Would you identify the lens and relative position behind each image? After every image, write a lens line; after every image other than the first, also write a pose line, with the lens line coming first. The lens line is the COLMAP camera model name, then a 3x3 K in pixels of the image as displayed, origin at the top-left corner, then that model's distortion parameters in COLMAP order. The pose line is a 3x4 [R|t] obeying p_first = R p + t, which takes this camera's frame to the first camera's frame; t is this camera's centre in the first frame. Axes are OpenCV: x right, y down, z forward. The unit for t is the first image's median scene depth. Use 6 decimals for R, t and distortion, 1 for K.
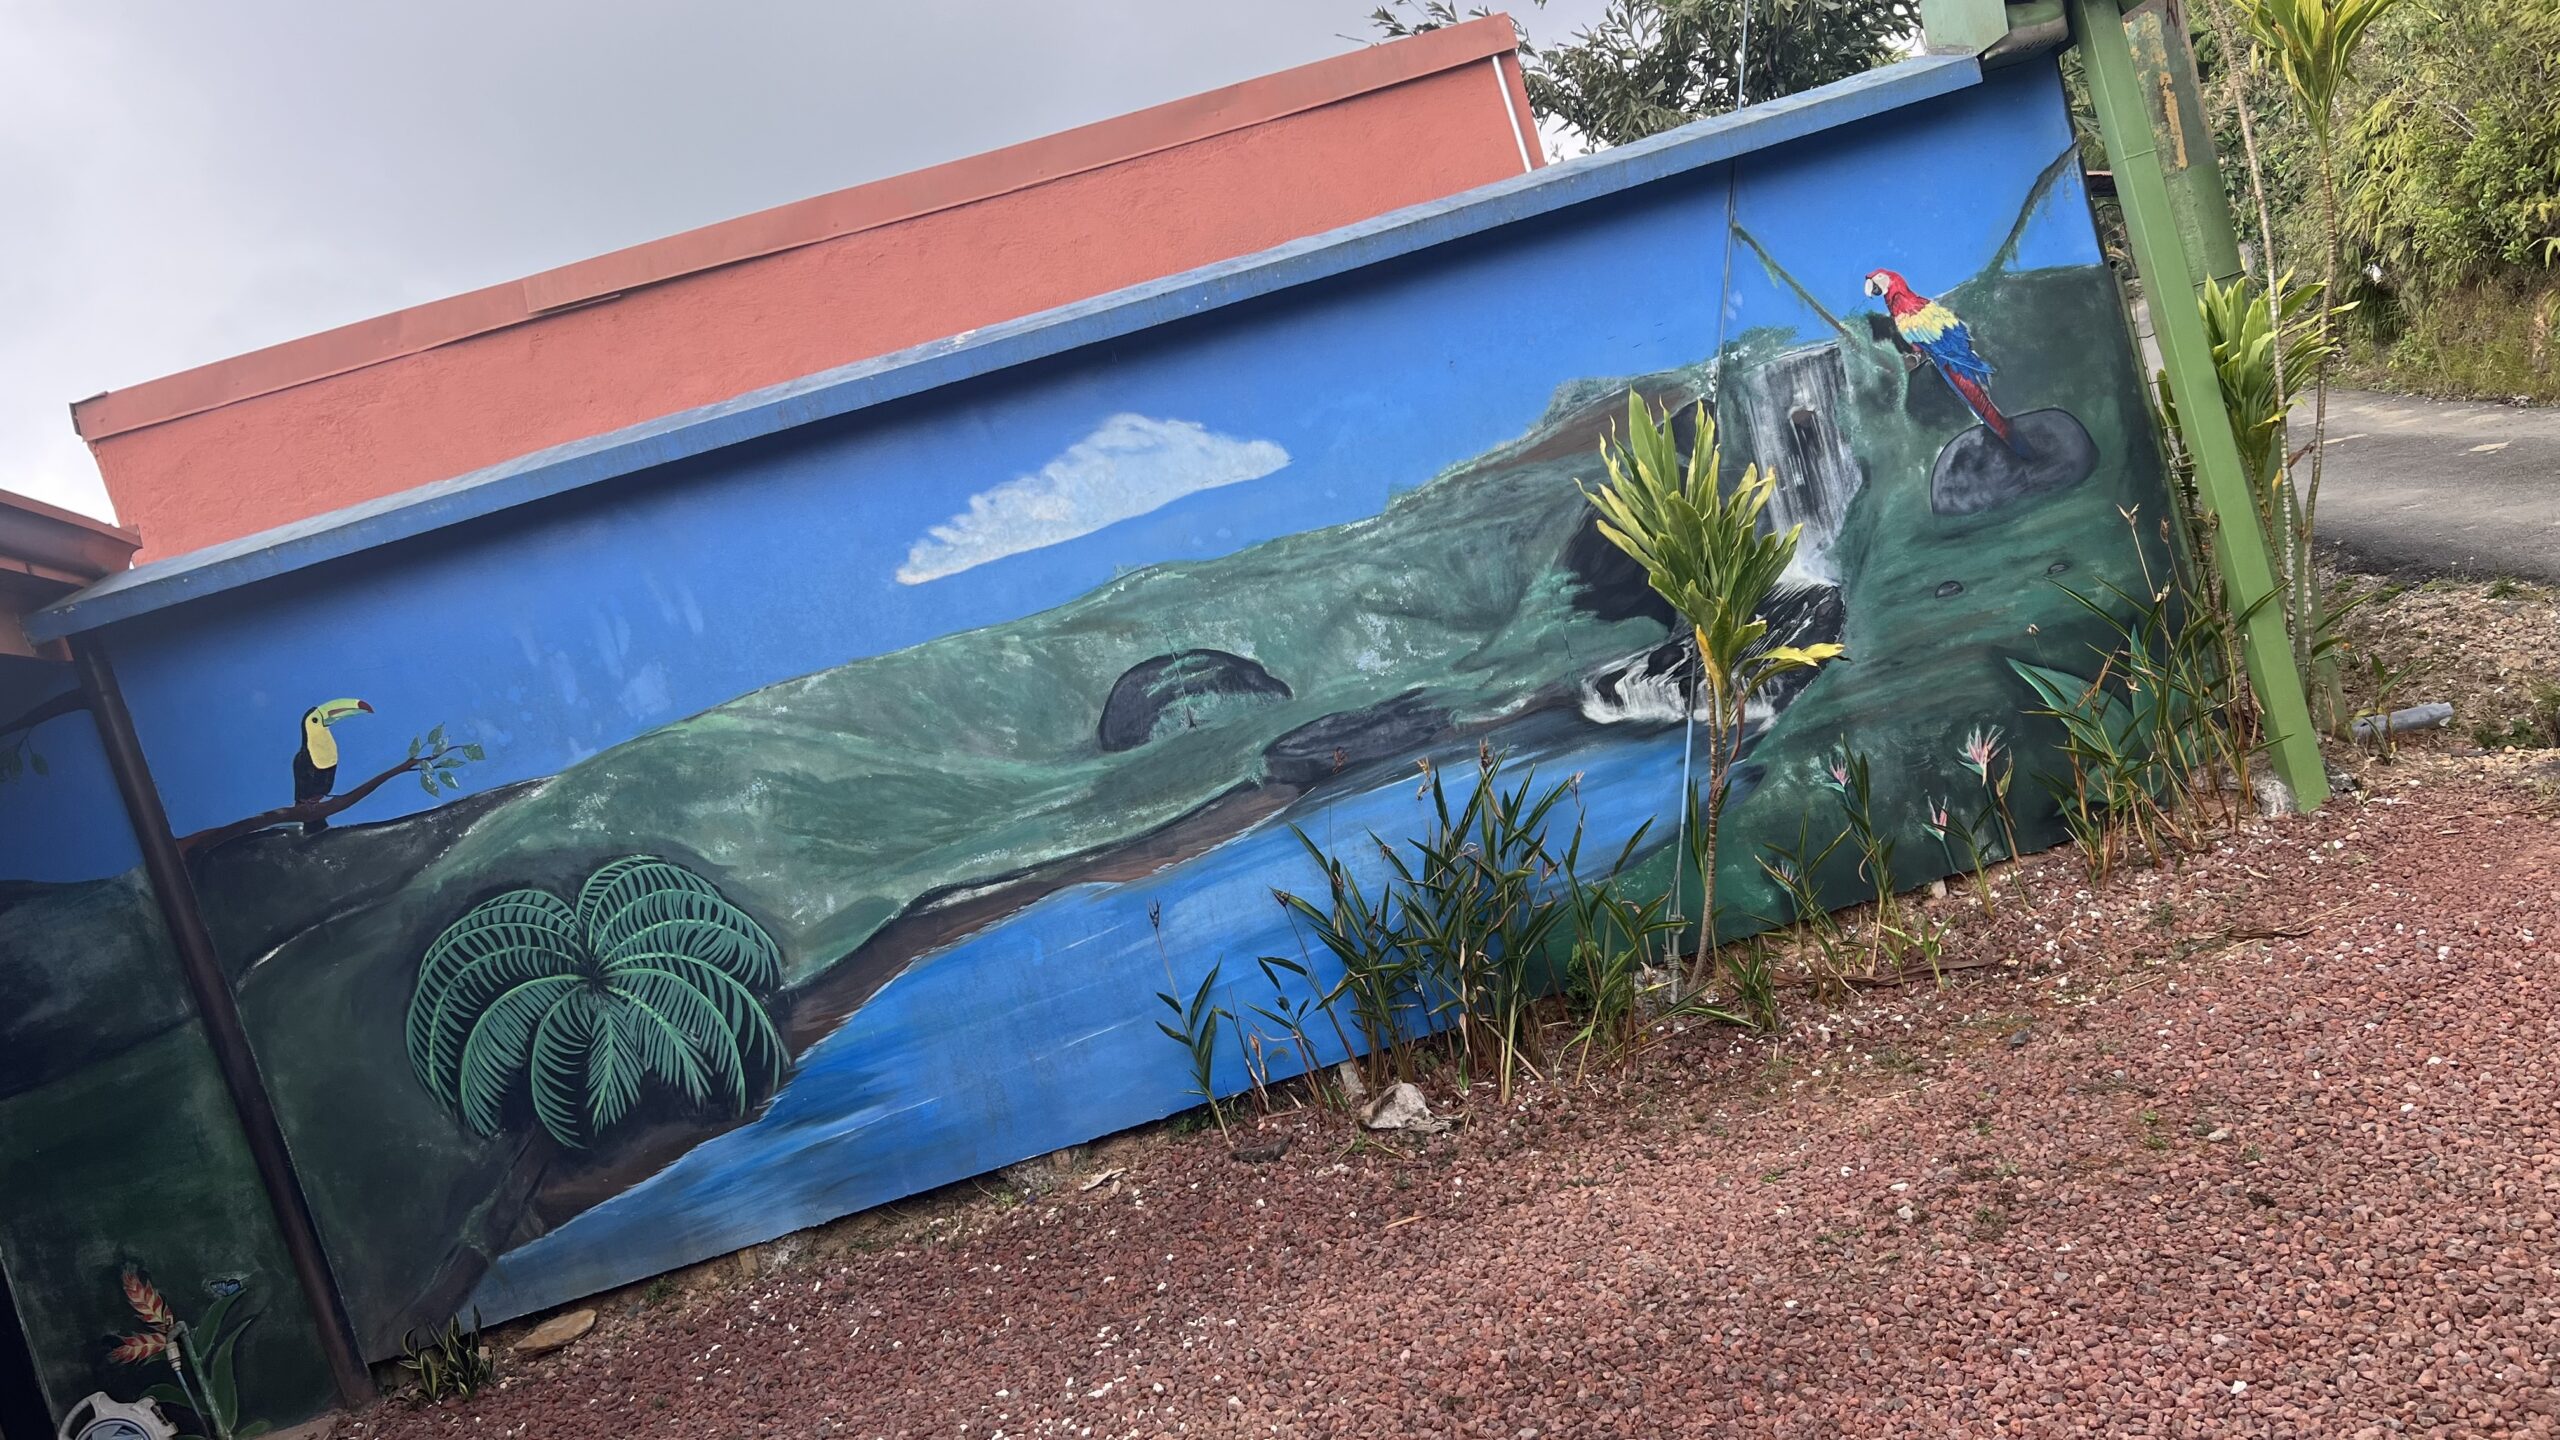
lens RADIAL K [[1954.9, 0, 1280.1], [0, 1954.9, 722.7], [0, 0, 1]] dist [0.042139, -0.020936]
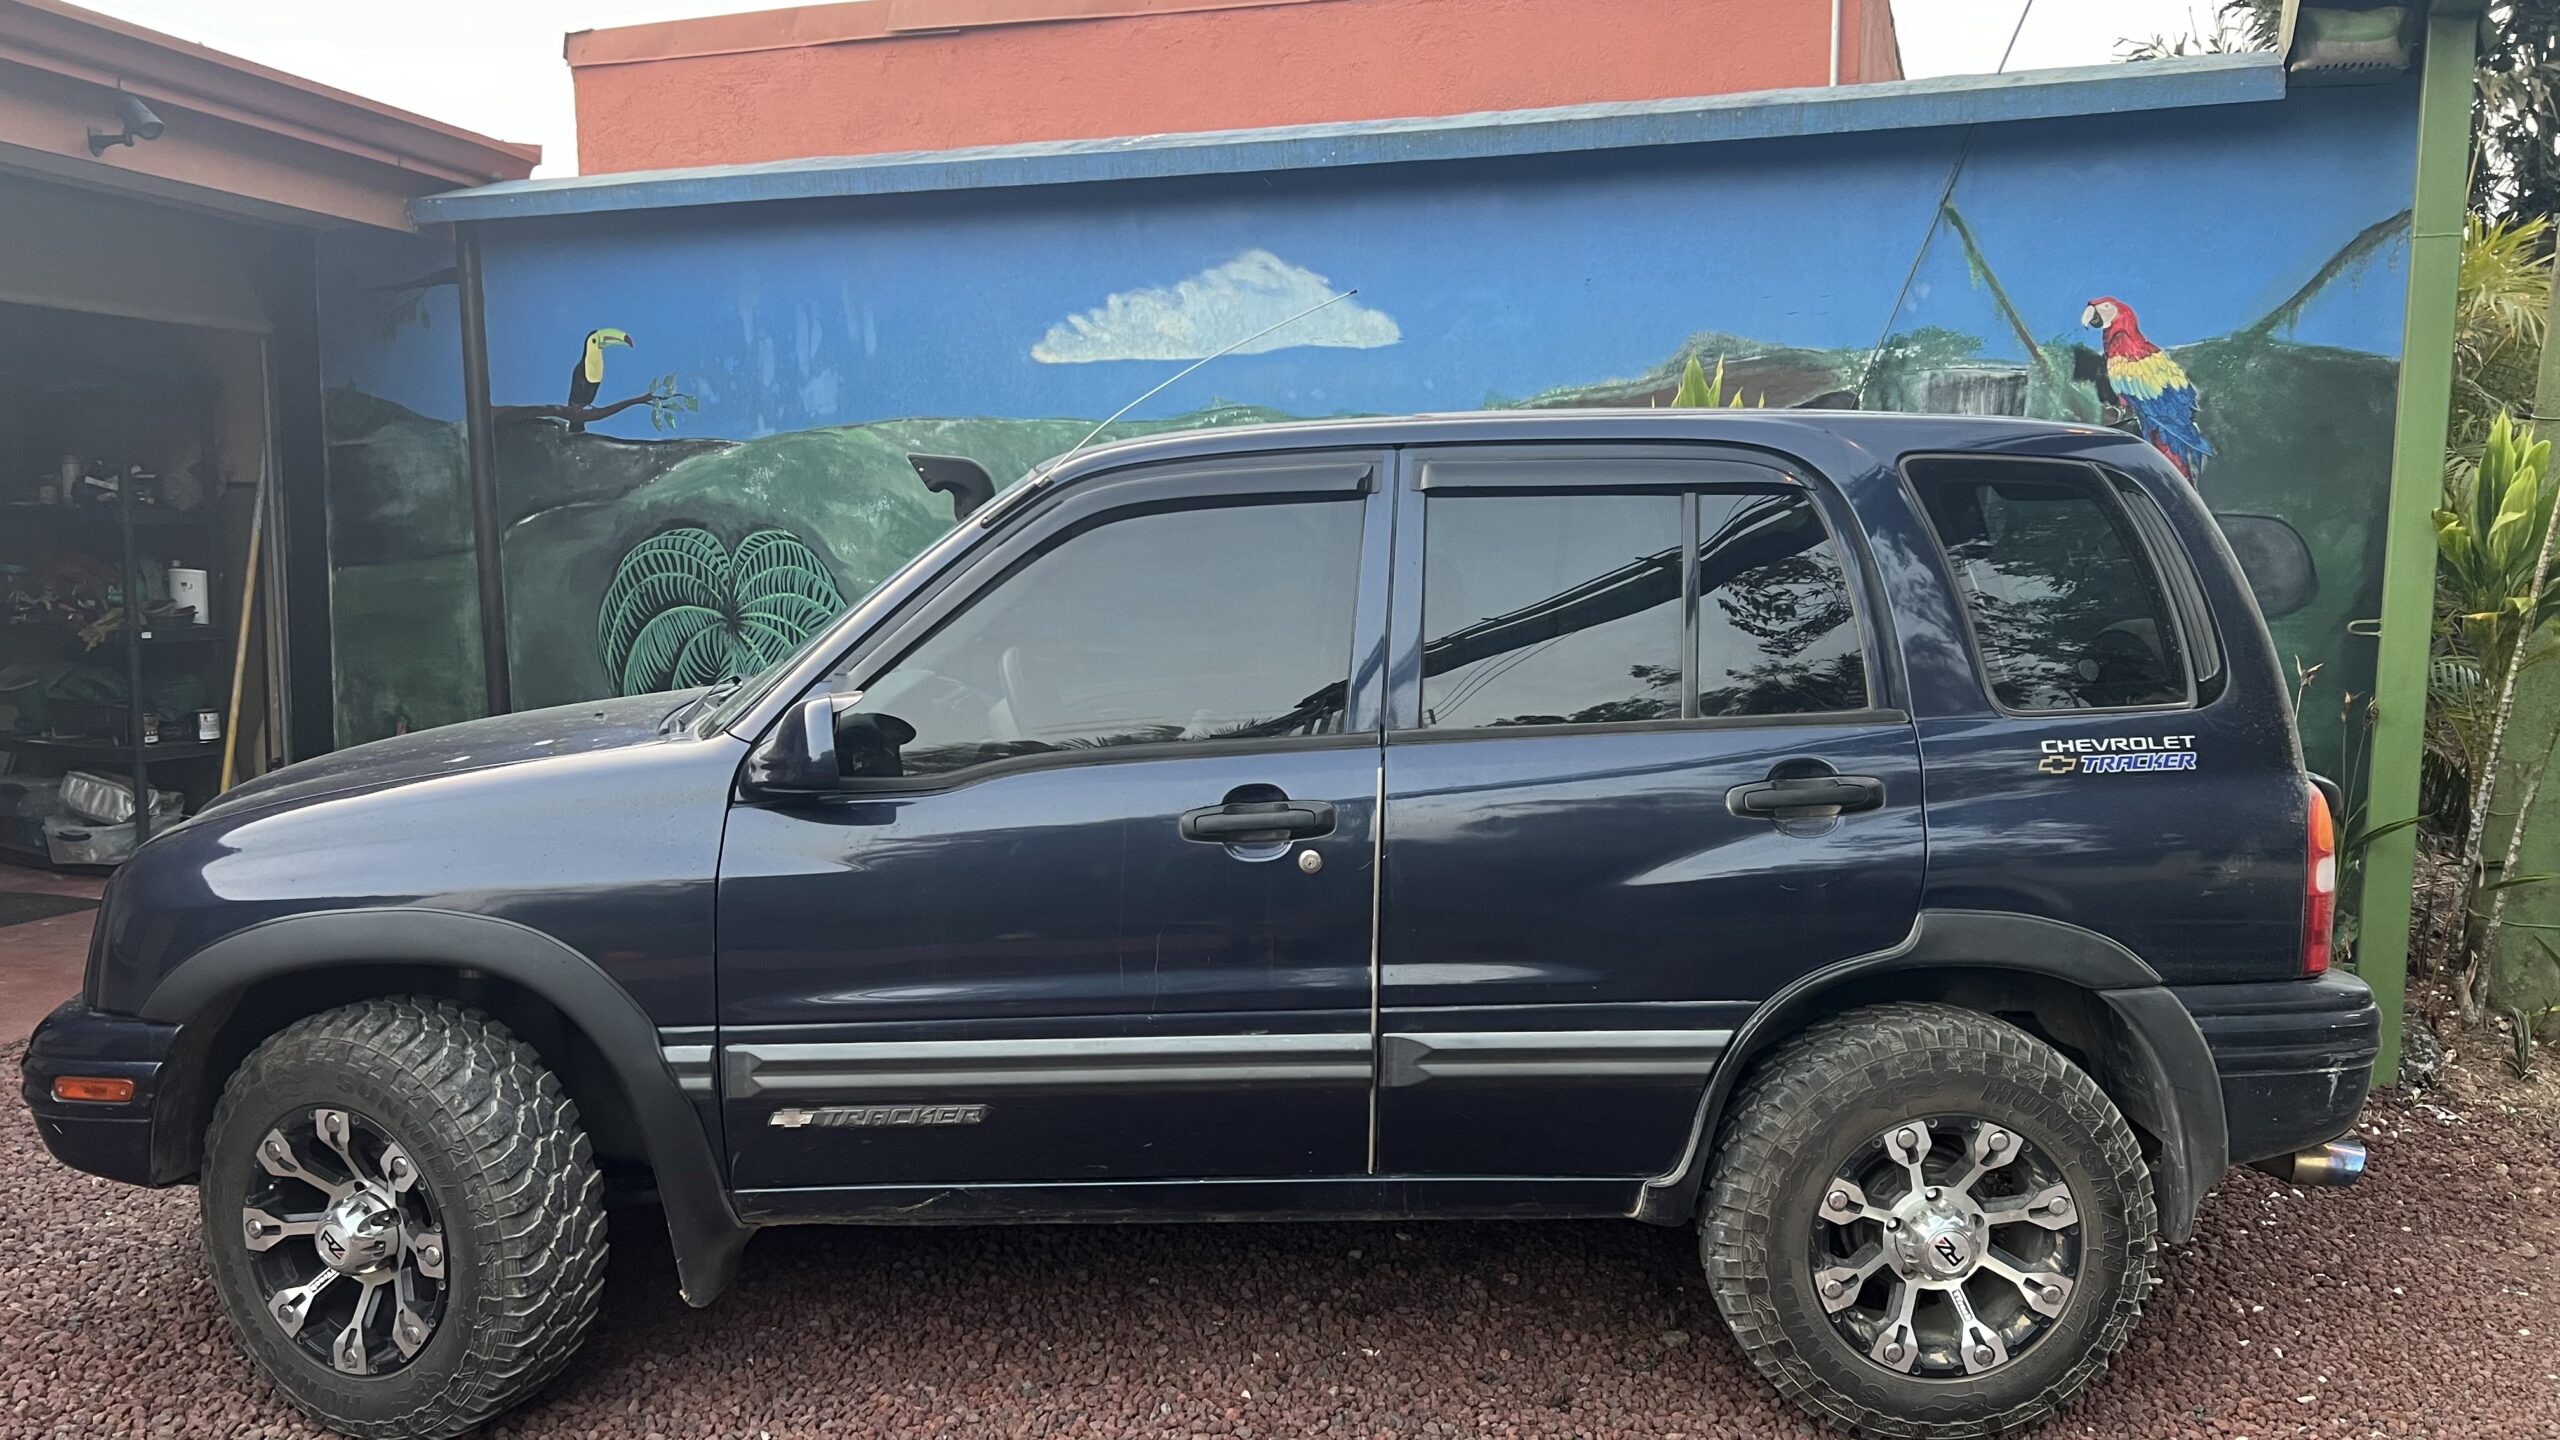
lens RADIAL K [[1954.9, 0, 1276.9], [0, 1954.9, 722.8], [0, 0, 1]] dist [0.042139, -0.020936]
pose [[0.858225, 0.334412, -0.389383, 0.398838], [-0.284314, 0.941337, 0.181796, -0.115574], [0.427335, -0.045315, 0.902957, 0.088980]]
